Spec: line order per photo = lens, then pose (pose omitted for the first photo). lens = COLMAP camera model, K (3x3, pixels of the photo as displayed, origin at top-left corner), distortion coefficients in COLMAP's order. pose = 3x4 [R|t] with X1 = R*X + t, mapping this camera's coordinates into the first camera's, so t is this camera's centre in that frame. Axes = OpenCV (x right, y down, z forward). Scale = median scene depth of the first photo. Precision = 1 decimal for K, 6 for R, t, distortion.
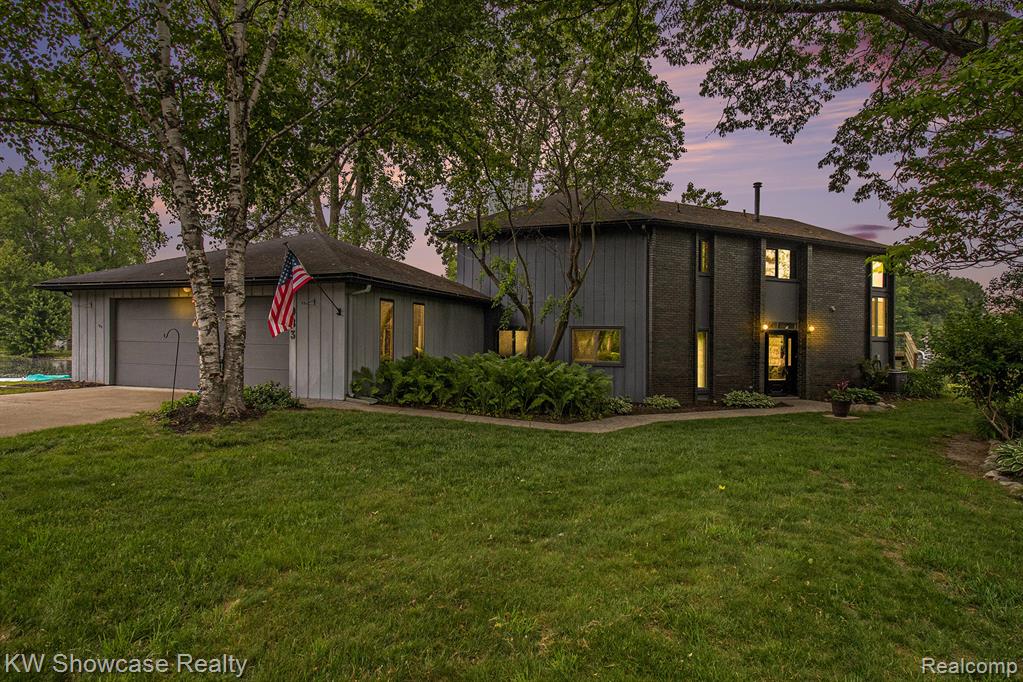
lens RADIAL K [[357.9, 0, 511.5], [0, 357.9, 341.0], [0, 0, 1]] dist [0.000351, -0.000213]
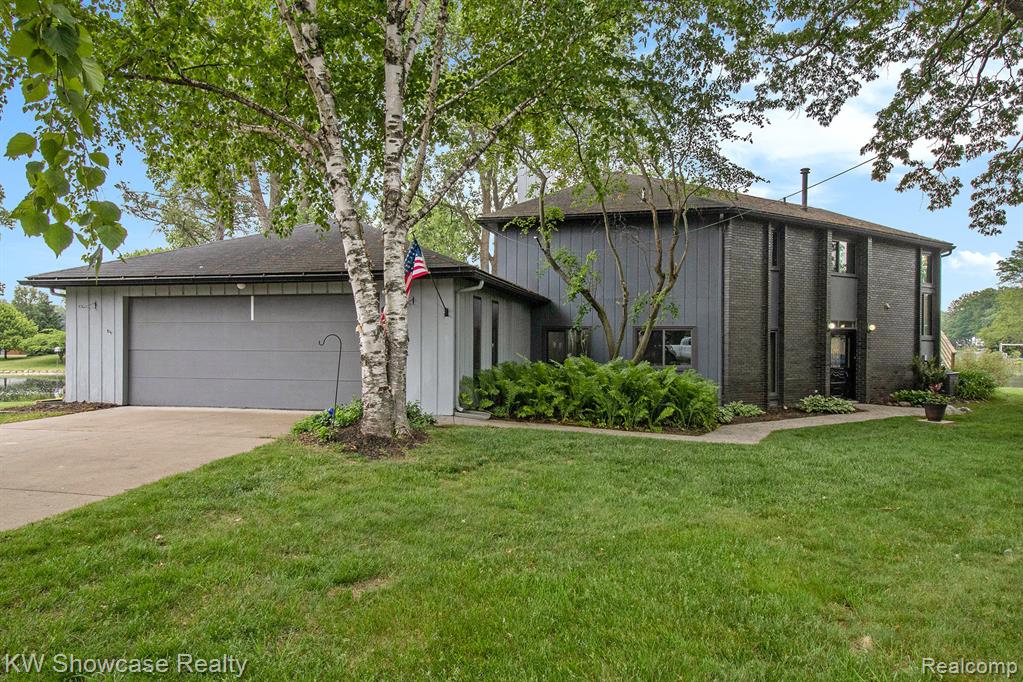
lens RADIAL K [[414.3, 0, 495.0], [0, 414.3, 347.6], [0, 0, 1]] dist [0.001700, 0.000554]
pose [[0.996495, -0.011802, 0.082817, -0.288329], [0.011004, 0.999889, 0.010085, -0.004003], [-0.082927, -0.009139, 0.996514, 0.002004]]
